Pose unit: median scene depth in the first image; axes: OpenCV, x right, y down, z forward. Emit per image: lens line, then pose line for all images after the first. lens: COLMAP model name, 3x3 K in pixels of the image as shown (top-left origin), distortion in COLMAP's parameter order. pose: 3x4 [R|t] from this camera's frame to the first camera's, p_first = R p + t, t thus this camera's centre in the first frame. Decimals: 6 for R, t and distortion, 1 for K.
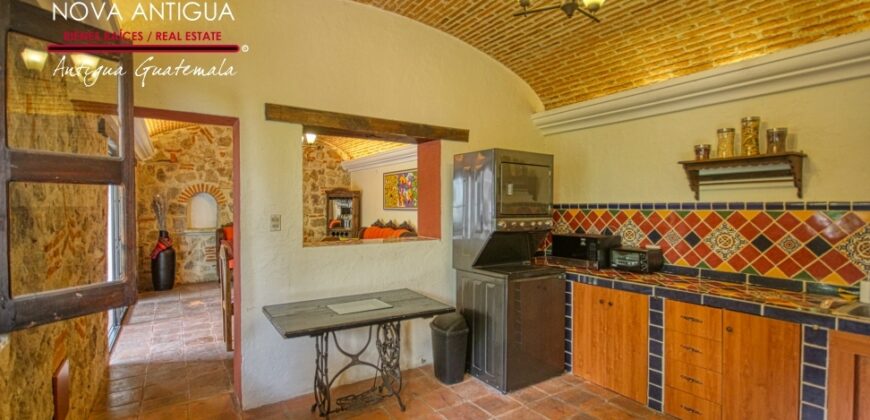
lens RADIAL K [[398.8, 0, 448.4], [0, 398.8, 213.1], [0, 0, 1]] dist [-0.010064, -0.000548]
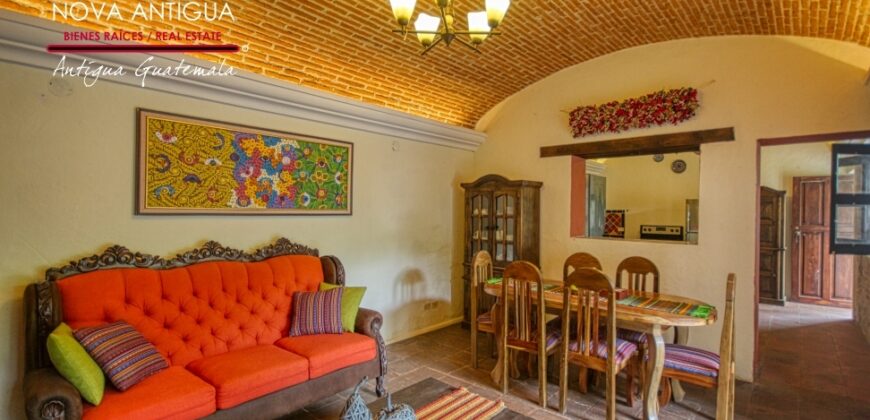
lens RADIAL K [[400.6, 0, 457.1], [0, 400.6, 210.2], [0, 0, 1]] dist [-0.003286, -0.000423]
pose [[-0.258506, -0.001723, 0.966008, -0.896380], [0.007903, 0.999961, 0.003899, -0.019611], [-0.965977, 0.008643, -0.258482, 1.320369]]
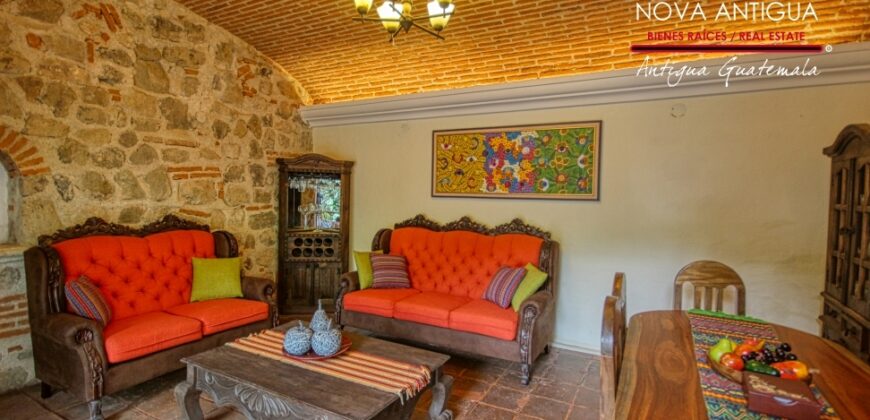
lens RADIAL K [[398.8, 0, 438.5], [0, 398.8, 210.3], [0, 0, 1]] dist [-0.010064, -0.000548]
pose [[0.884106, -0.004642, 0.467263, -0.660101], [-0.007509, 0.999680, 0.024138, -0.005795], [-0.467226, -0.024849, 0.883789, 0.809988]]
